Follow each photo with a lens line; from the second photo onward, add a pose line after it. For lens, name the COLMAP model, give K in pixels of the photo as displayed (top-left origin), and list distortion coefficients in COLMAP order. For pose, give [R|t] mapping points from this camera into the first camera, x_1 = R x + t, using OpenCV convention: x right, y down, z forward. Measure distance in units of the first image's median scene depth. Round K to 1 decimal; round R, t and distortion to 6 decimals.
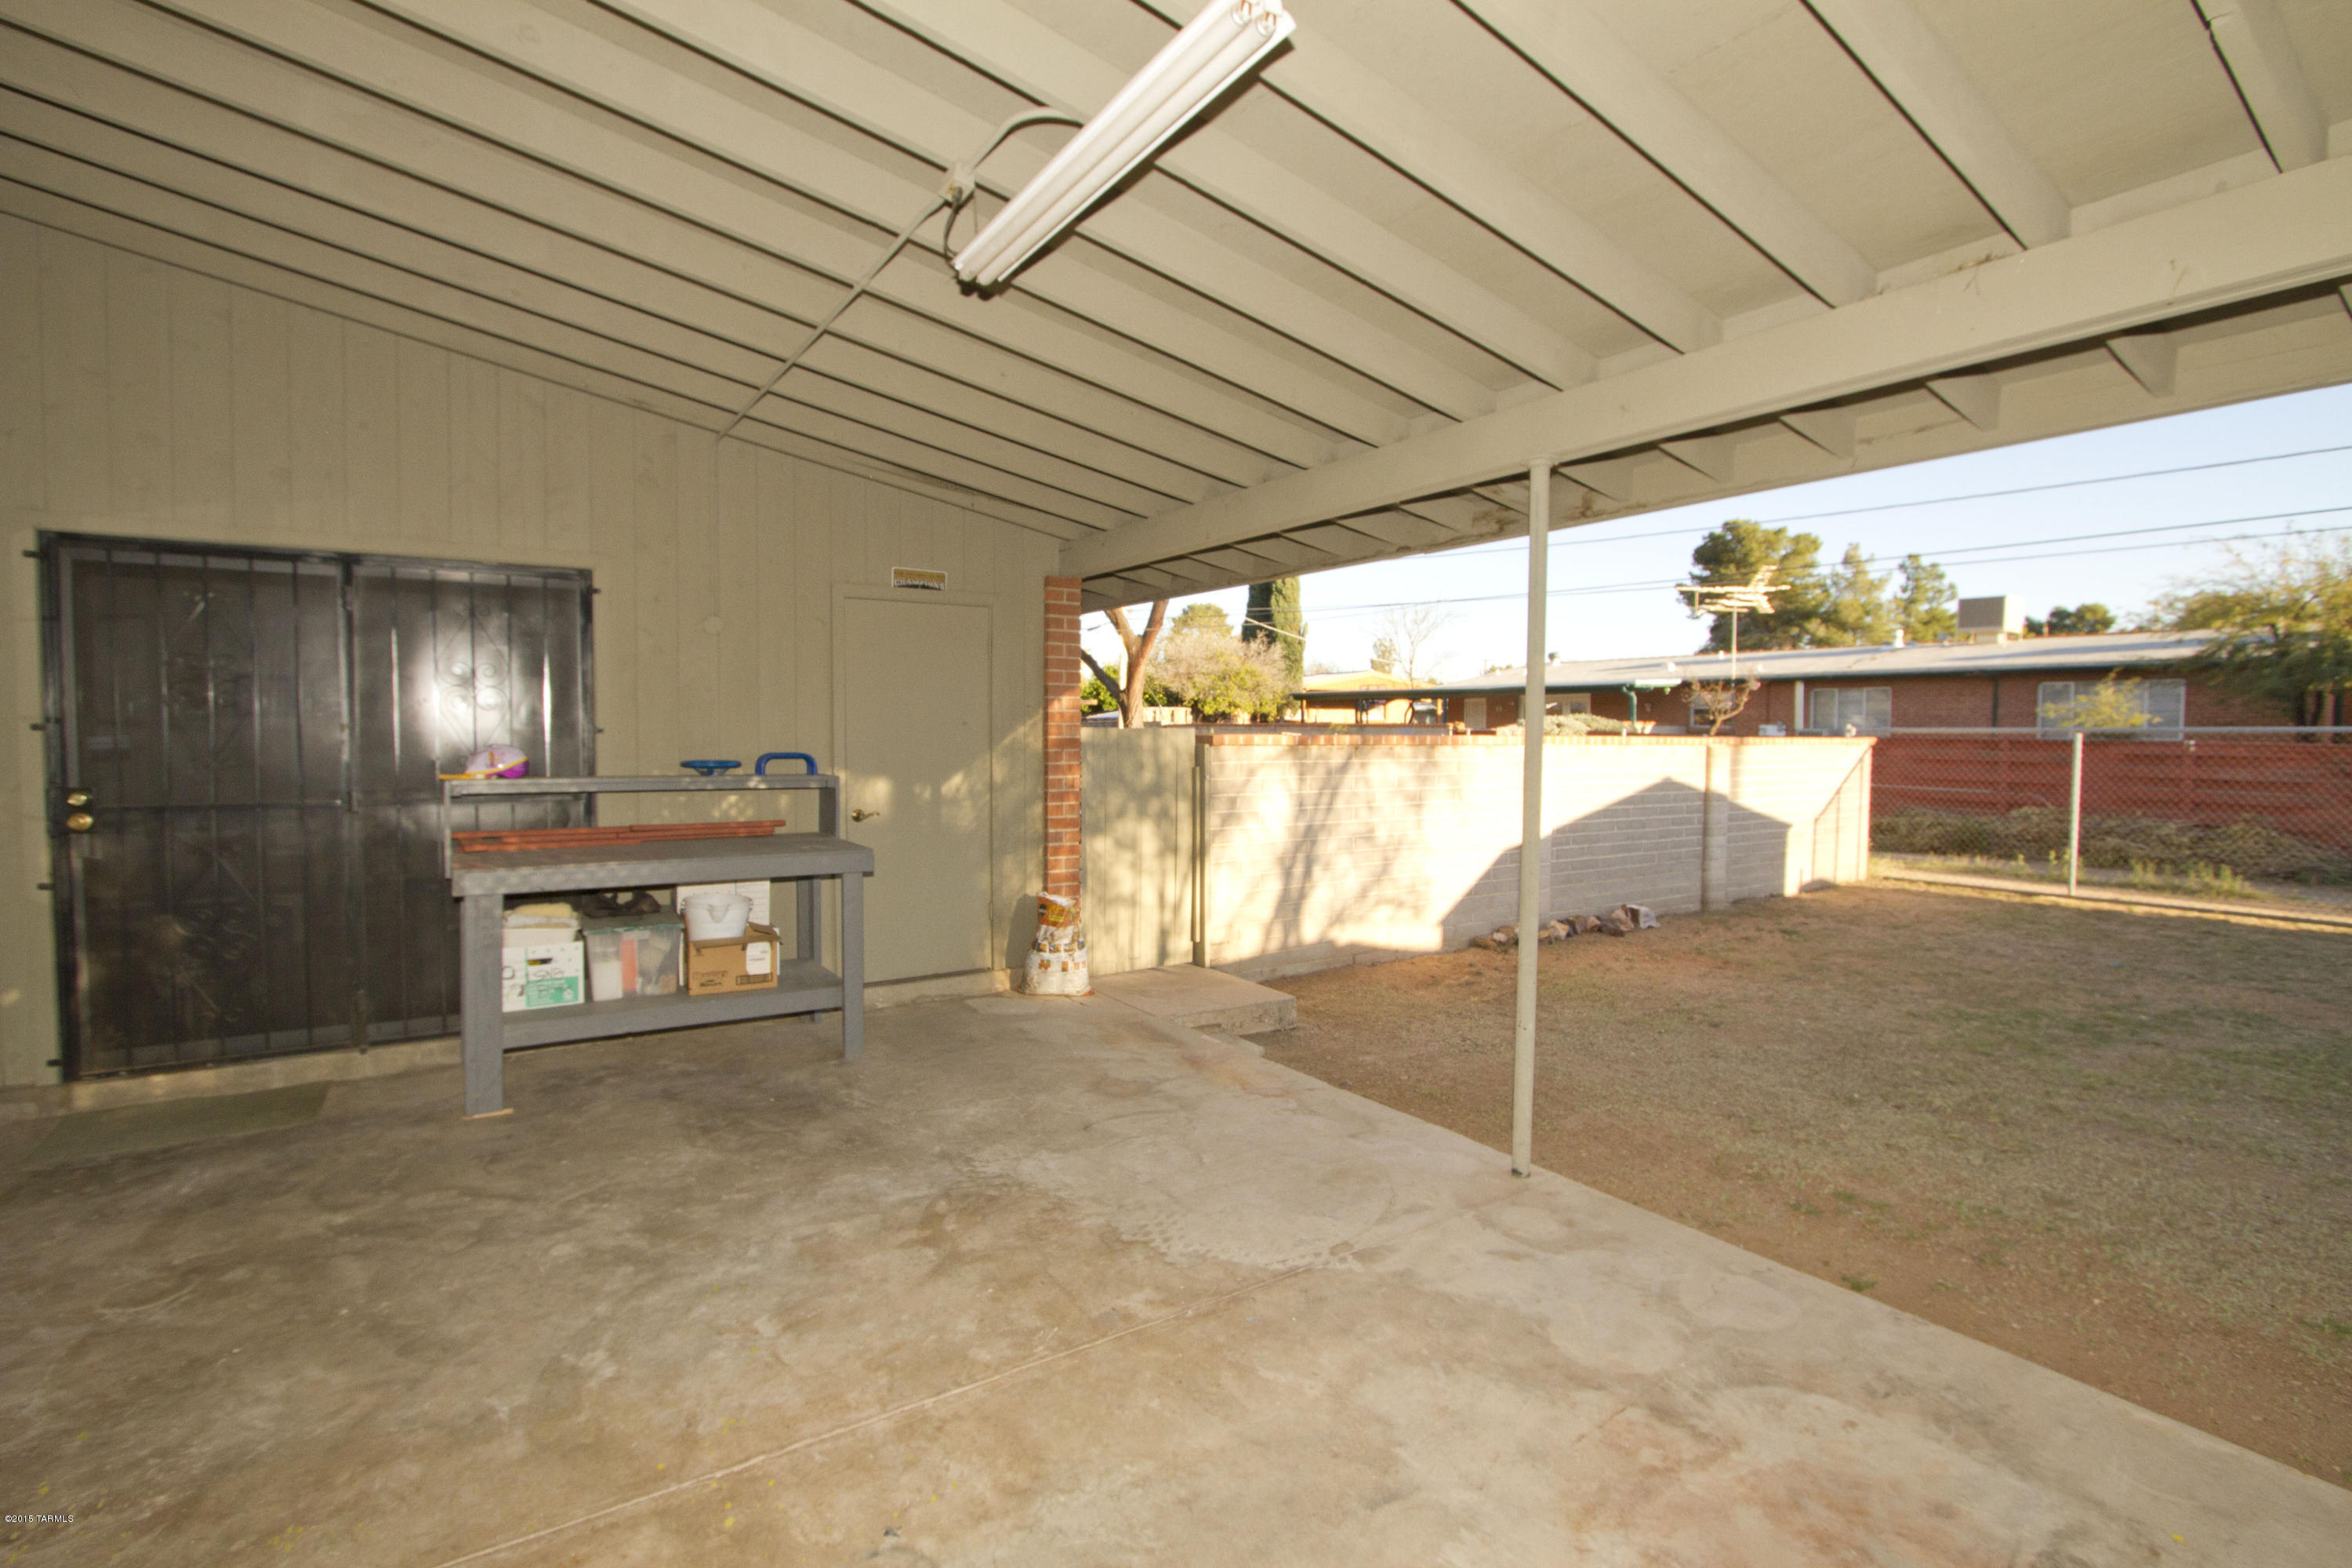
lens RADIAL K [[1088.8, 0, 1176.0], [0, 1088.8, 784.0], [0, 0, 1]] dist [-0.001686, -0.000076]
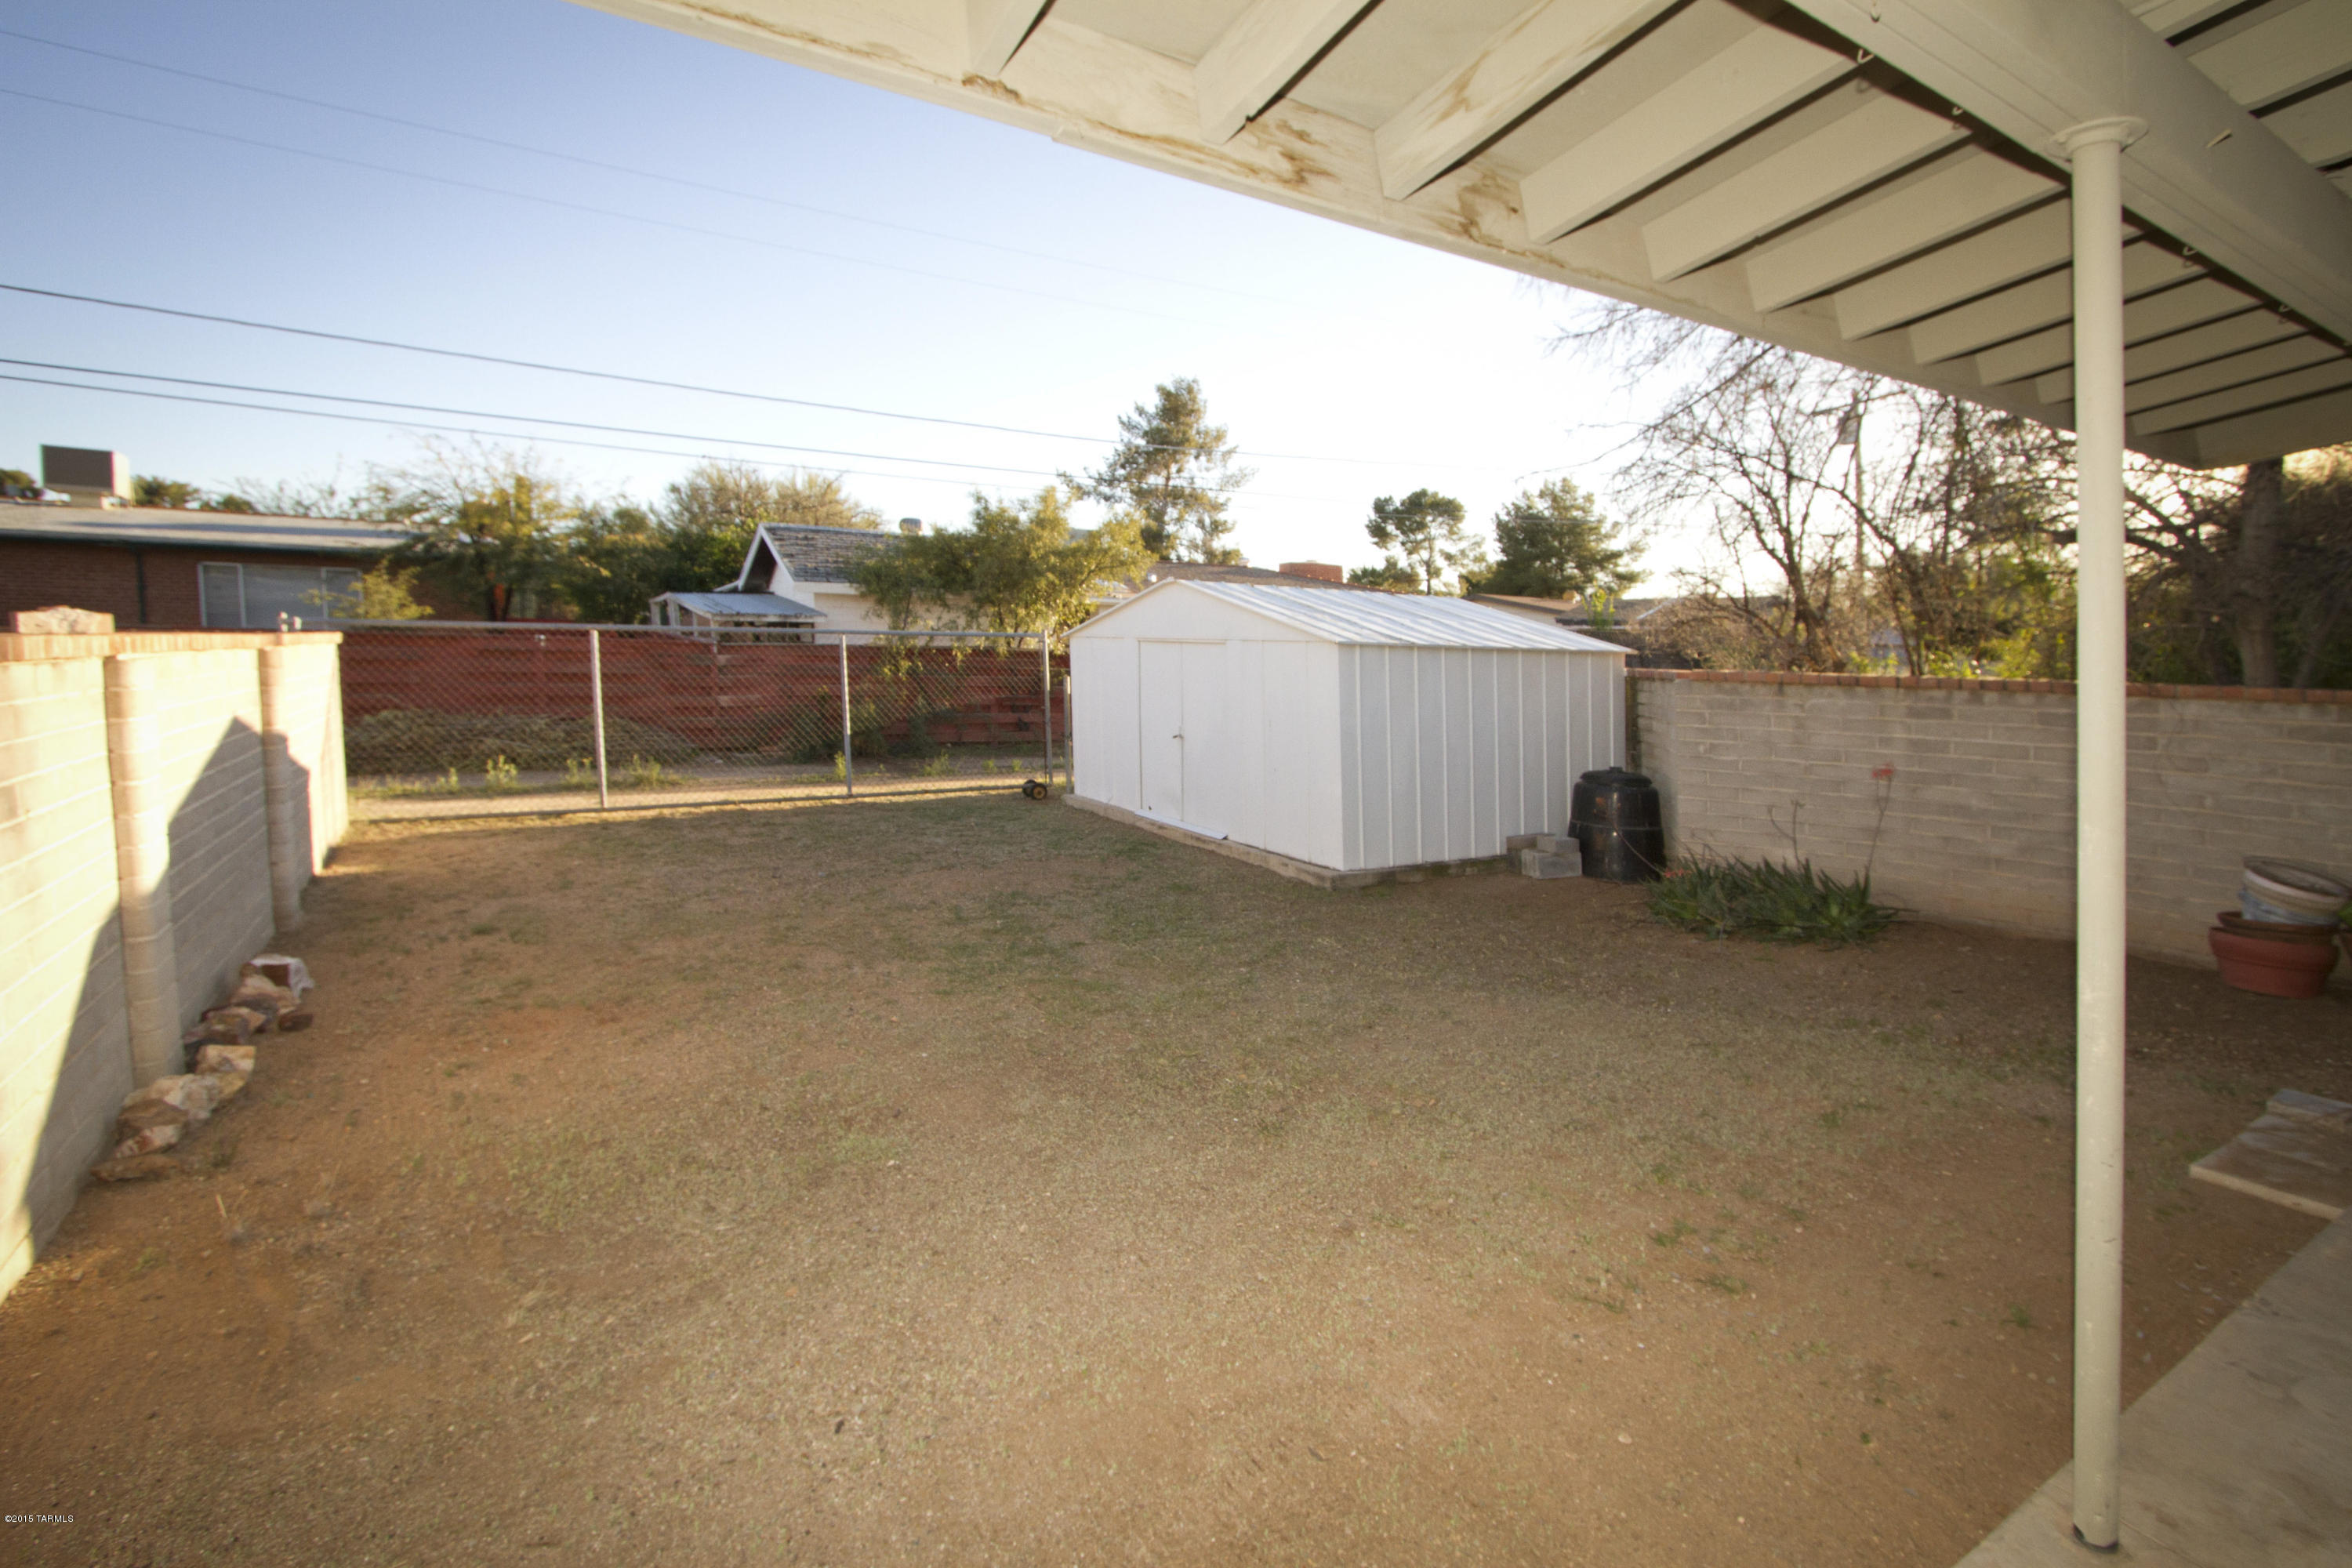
lens RADIAL K [[1066.8, 0, 1175.4], [0, 1066.8, 676.3], [0, 0, 1]] dist [-0.002554, 0.000071]
pose [[0.022301, -0.037454, 0.999049, -0.015872], [0.029270, 0.998894, 0.036794, -0.007425], [-0.999323, 0.028422, 0.023373, 0.137864]]
